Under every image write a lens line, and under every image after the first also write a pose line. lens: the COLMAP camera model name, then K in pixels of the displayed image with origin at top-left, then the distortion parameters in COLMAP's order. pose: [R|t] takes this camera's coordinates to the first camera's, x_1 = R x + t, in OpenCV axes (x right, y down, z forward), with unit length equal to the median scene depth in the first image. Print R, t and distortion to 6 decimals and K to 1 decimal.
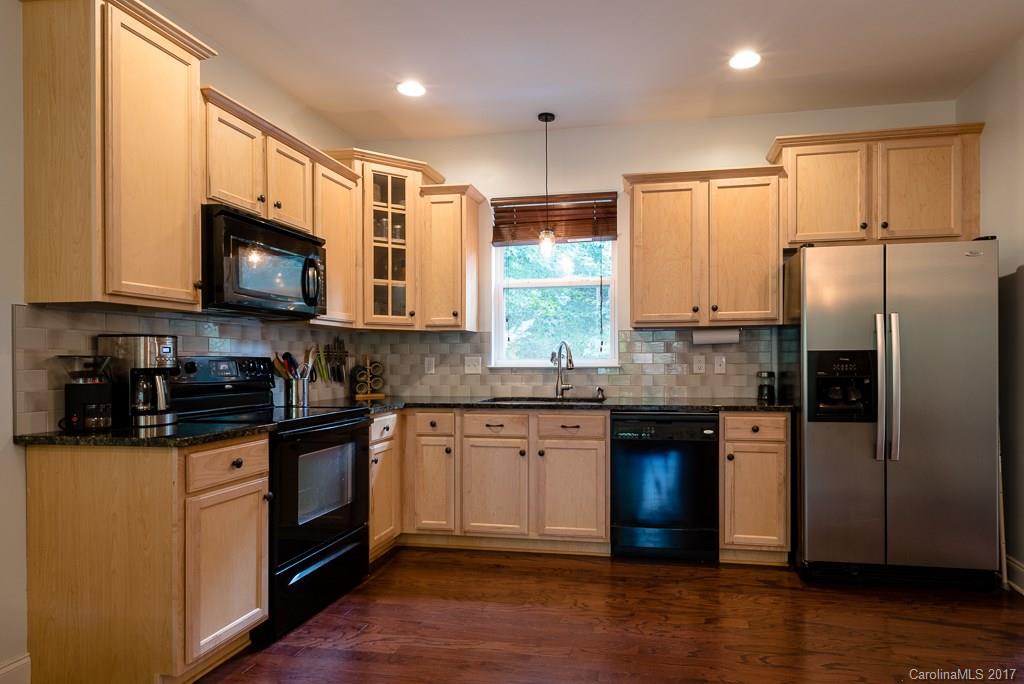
lens RADIAL K [[593.4, 0, 565.3], [0, 593.4, 361.9], [0, 0, 1]] dist [0.004210, -0.002173]
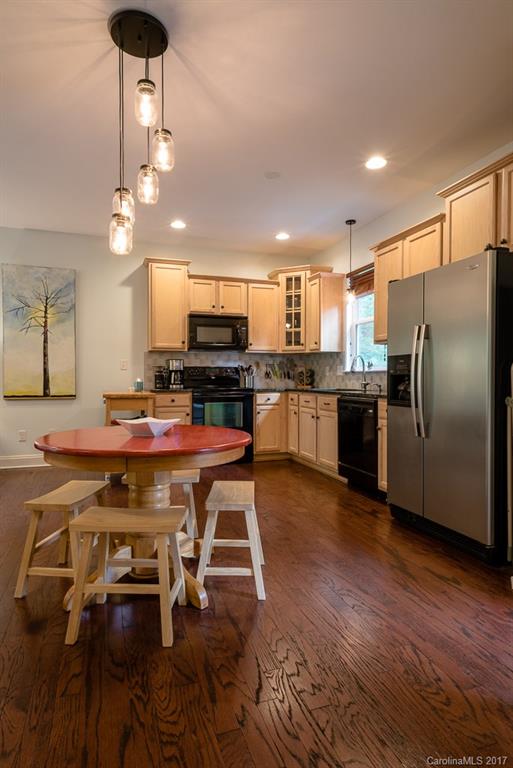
lens RADIAL K [[445.0, 0, 256.5], [0, 445.0, 384.0], [0, 0, 1]] dist [0.004210, -0.002173]
pose [[0.477532, 0.017094, -0.878448, 1.038091], [-0.004712, 0.999846, 0.016895, 0.028086], [0.878602, -0.003929, 0.477539, 0.176476]]
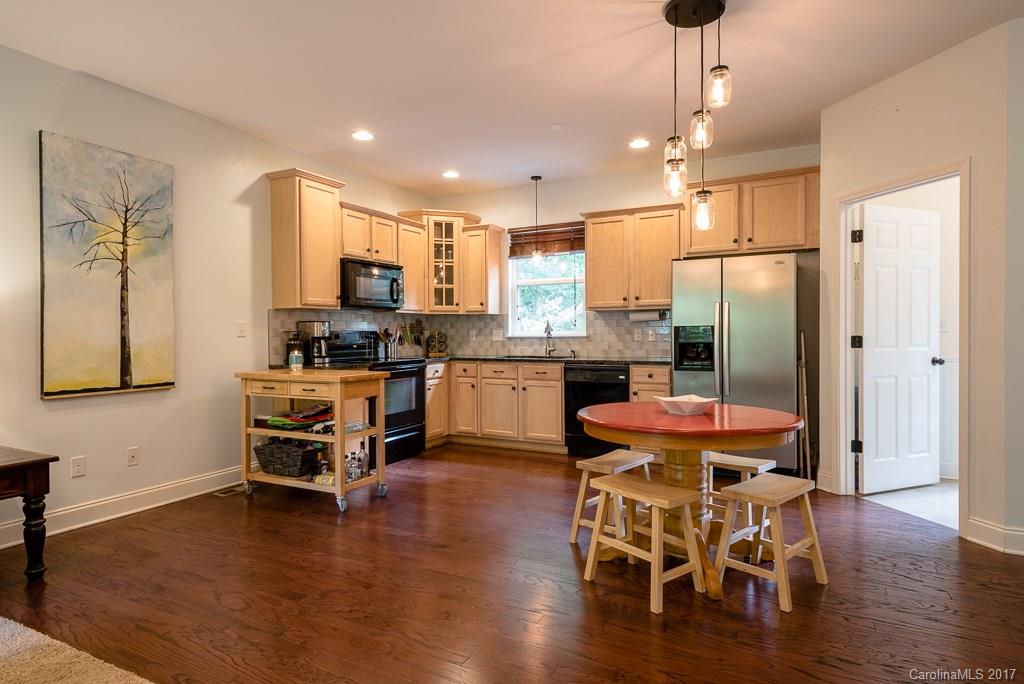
lens RADIAL K [[569.4, 0, 512.0], [0, 569.4, 342.0], [0, 0, 1]] dist [0.006090, 0.000028]
pose [[0.954105, 0.003412, -0.299452, 0.391394], [0.001616, 0.999862, 0.016542, -0.002001], [0.299467, -0.016266, 0.953968, -0.507661]]
